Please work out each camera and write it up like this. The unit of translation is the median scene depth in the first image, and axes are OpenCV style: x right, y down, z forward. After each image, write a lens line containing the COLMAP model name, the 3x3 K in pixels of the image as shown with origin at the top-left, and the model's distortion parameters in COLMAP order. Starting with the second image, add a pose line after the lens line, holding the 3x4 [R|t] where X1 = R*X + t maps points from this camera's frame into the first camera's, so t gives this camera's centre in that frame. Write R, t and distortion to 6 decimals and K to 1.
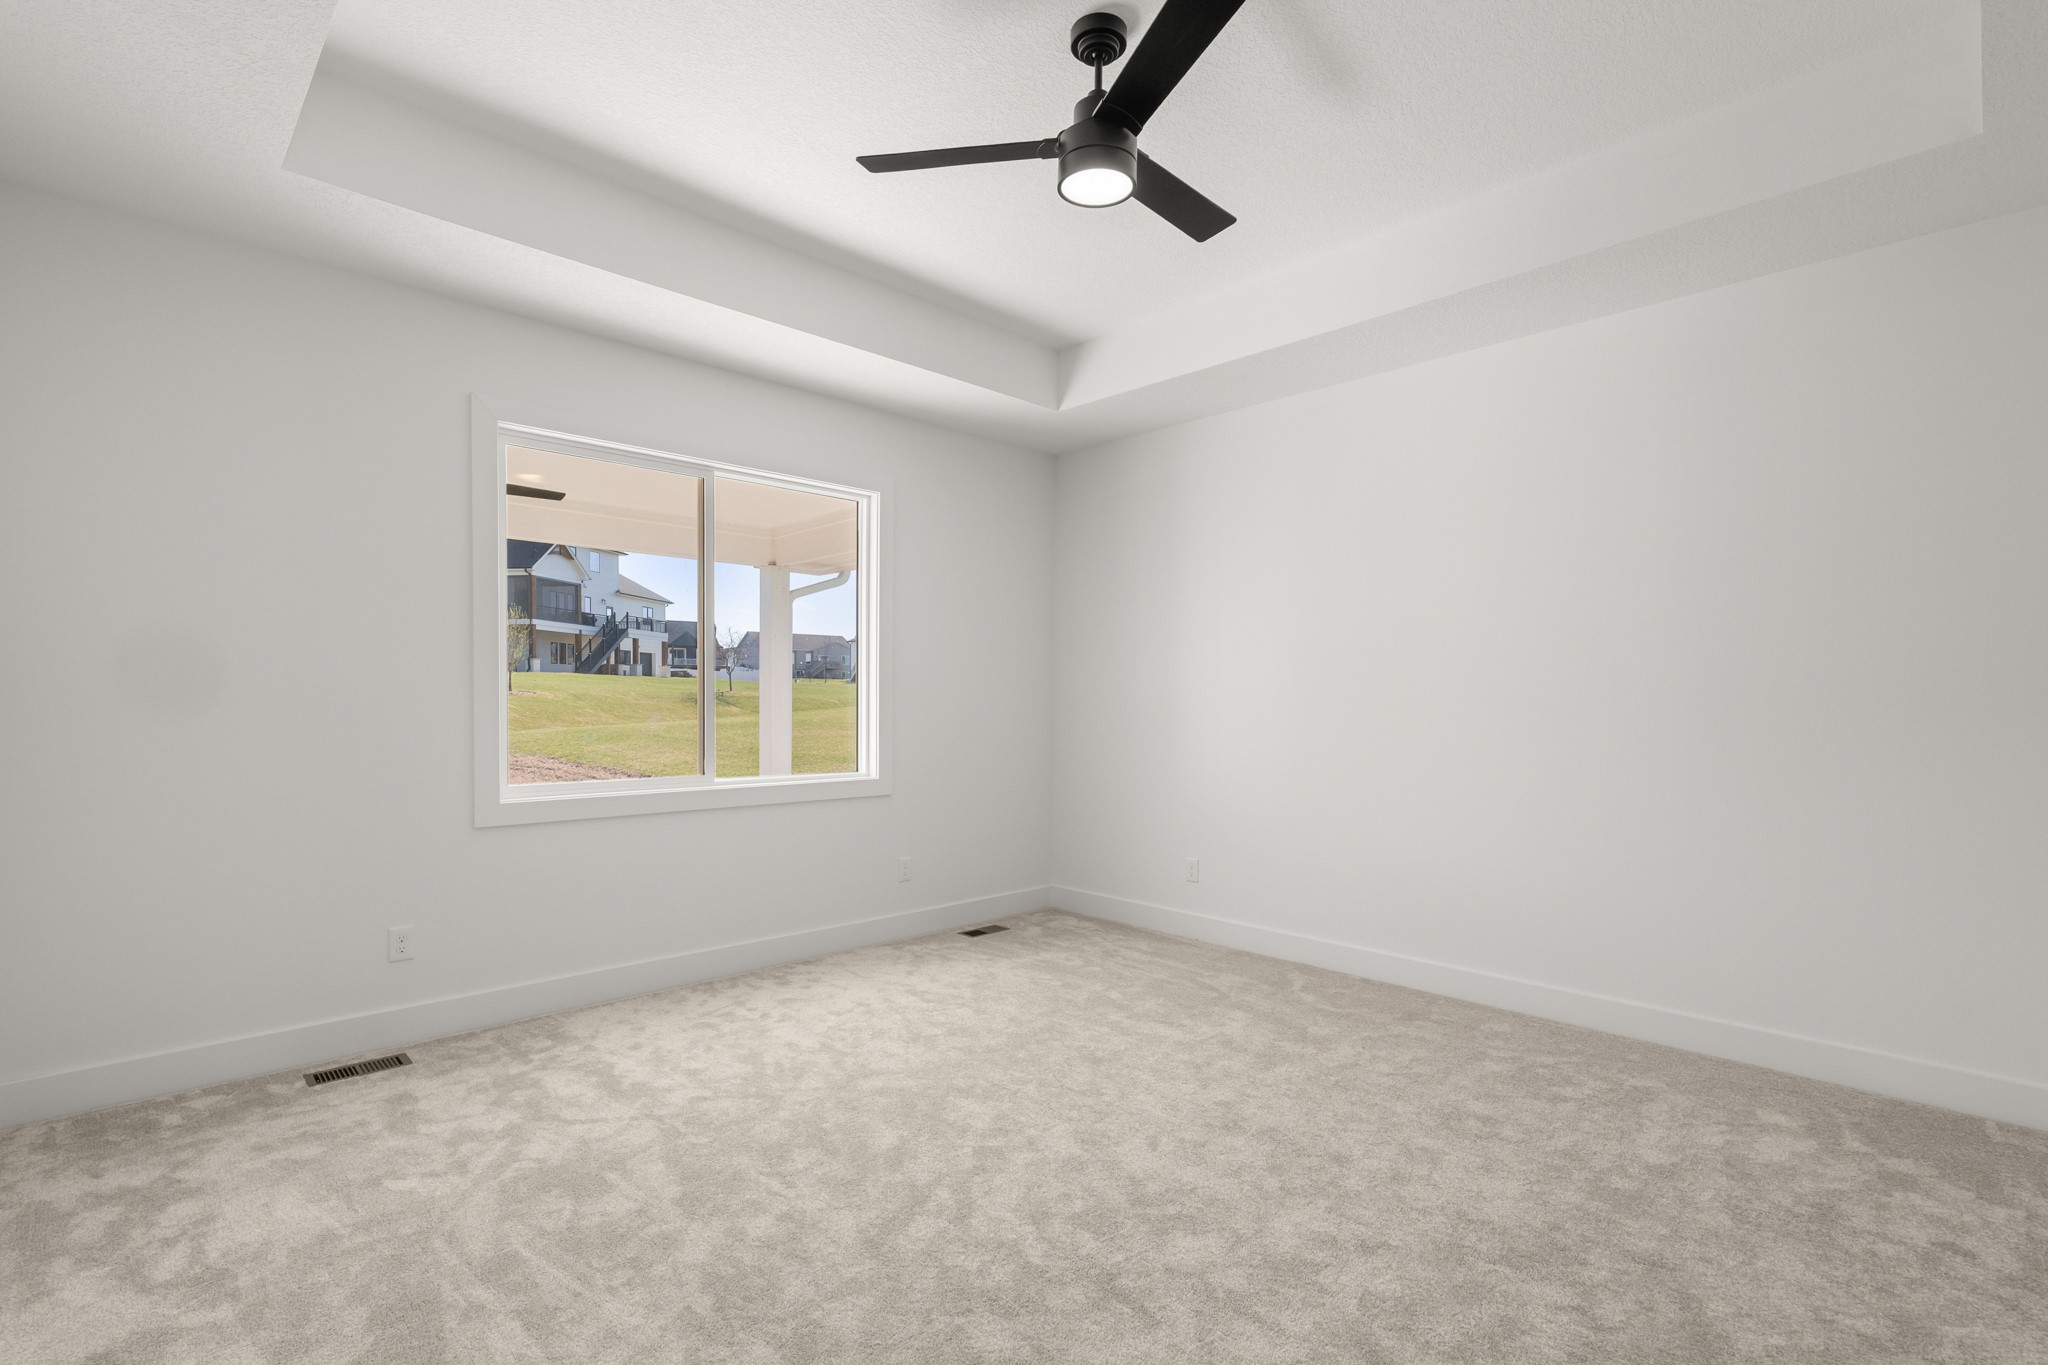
lens RADIAL K [[937.4, 0, 1021.5], [0, 937.4, 694.3], [0, 0, 1]] dist [-0.010244, 0.002707]
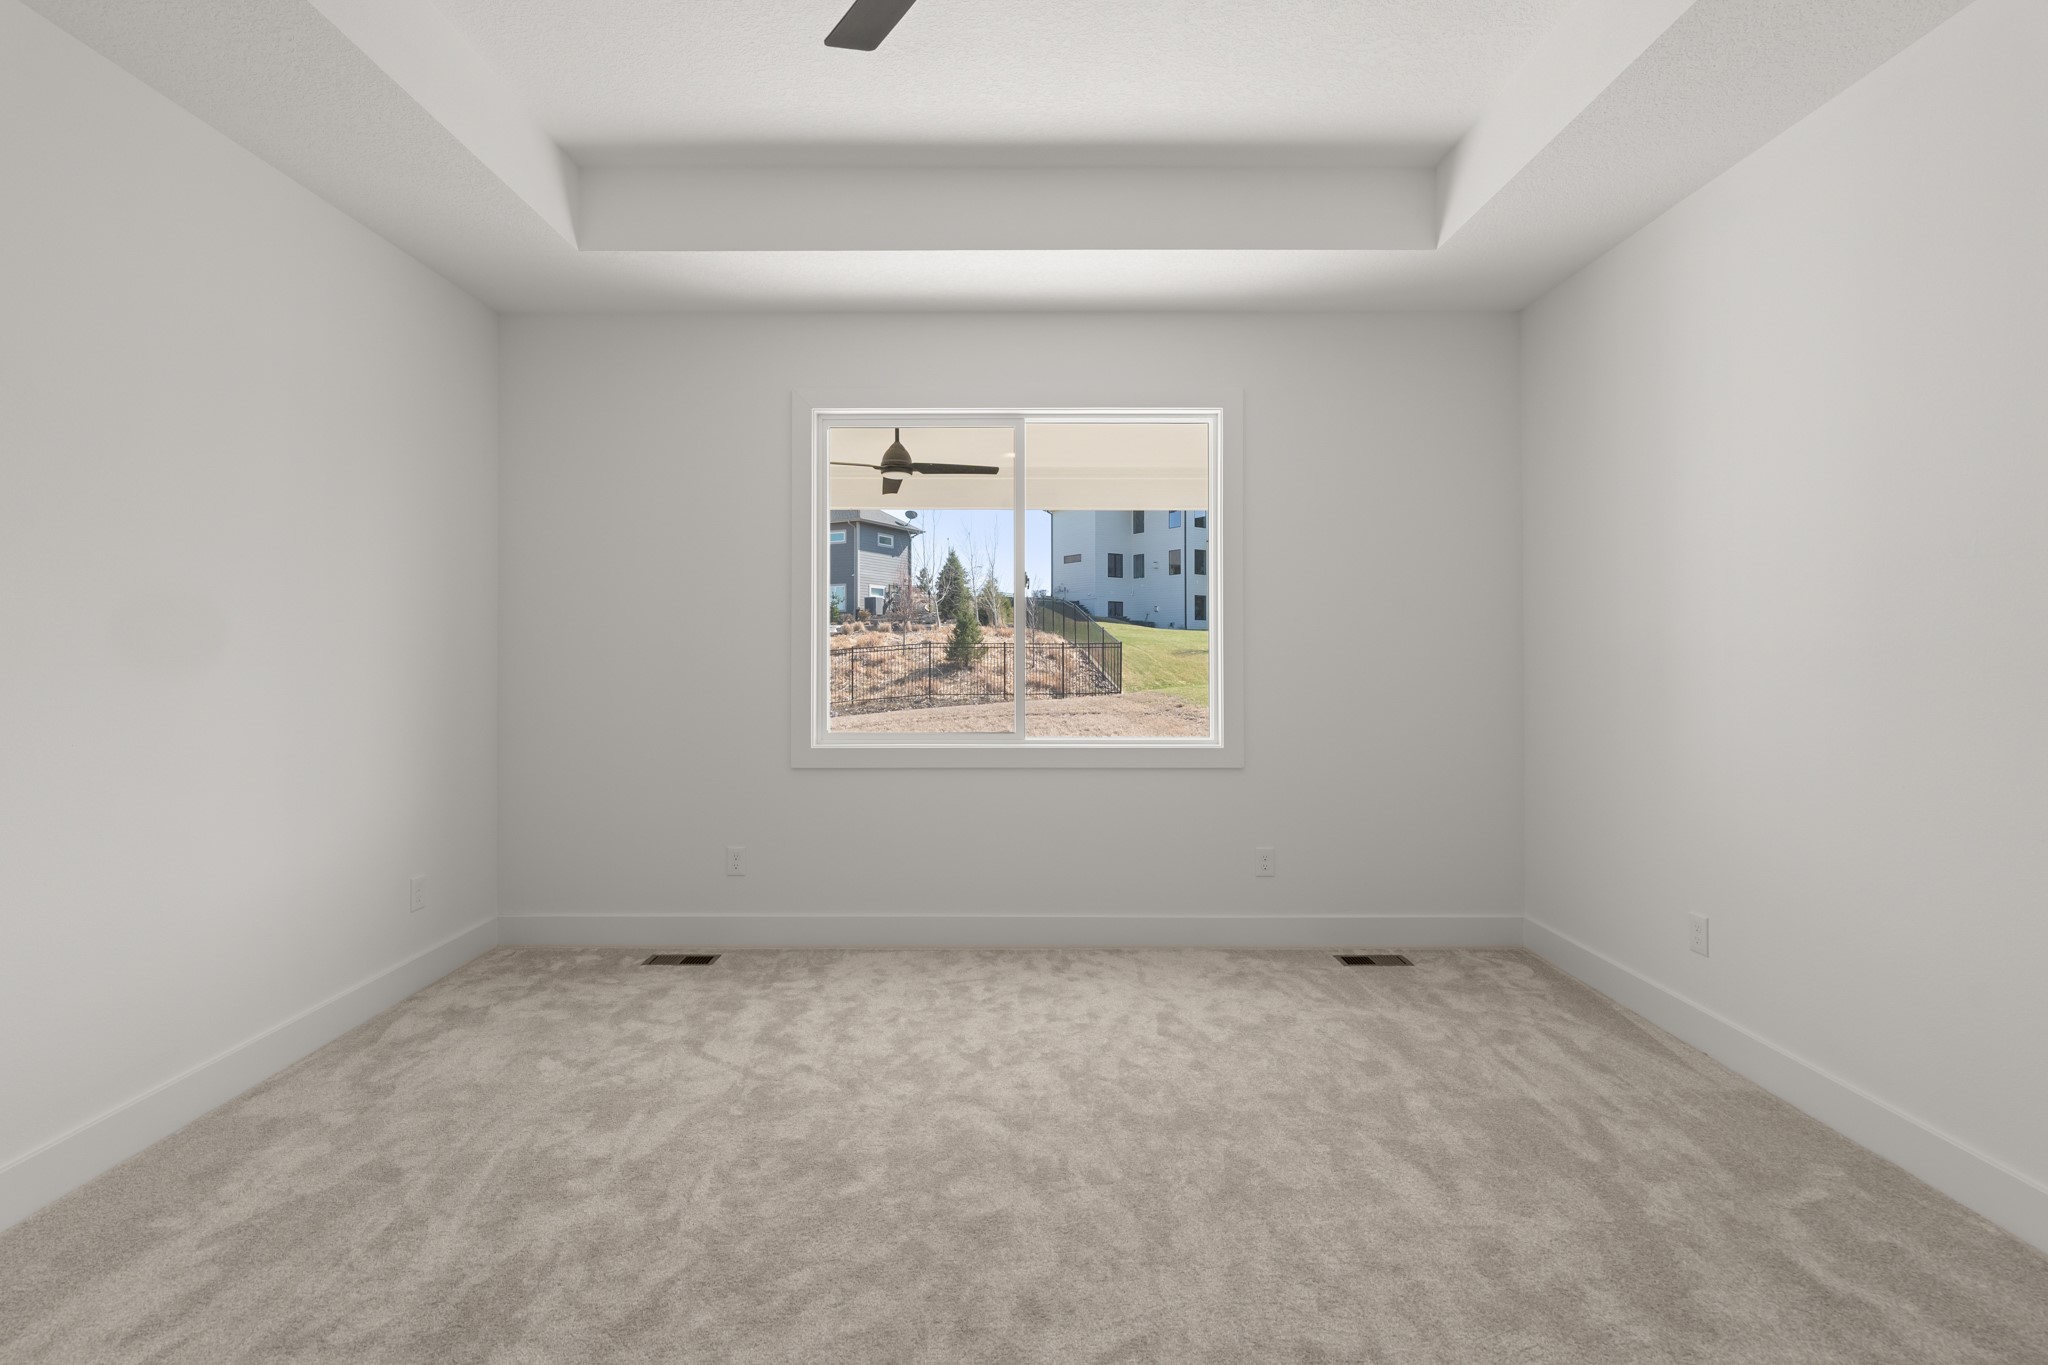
lens RADIAL K [[937.4, 0, 1026.3], [0, 937.4, 606.9], [0, 0, 1]] dist [-0.010244, 0.002707]
pose [[0.719754, -0.040546, -0.693044, 0.410288], [0.008156, 0.998718, -0.049958, 0.007623], [0.694181, 0.030305, 0.719162, 0.369490]]
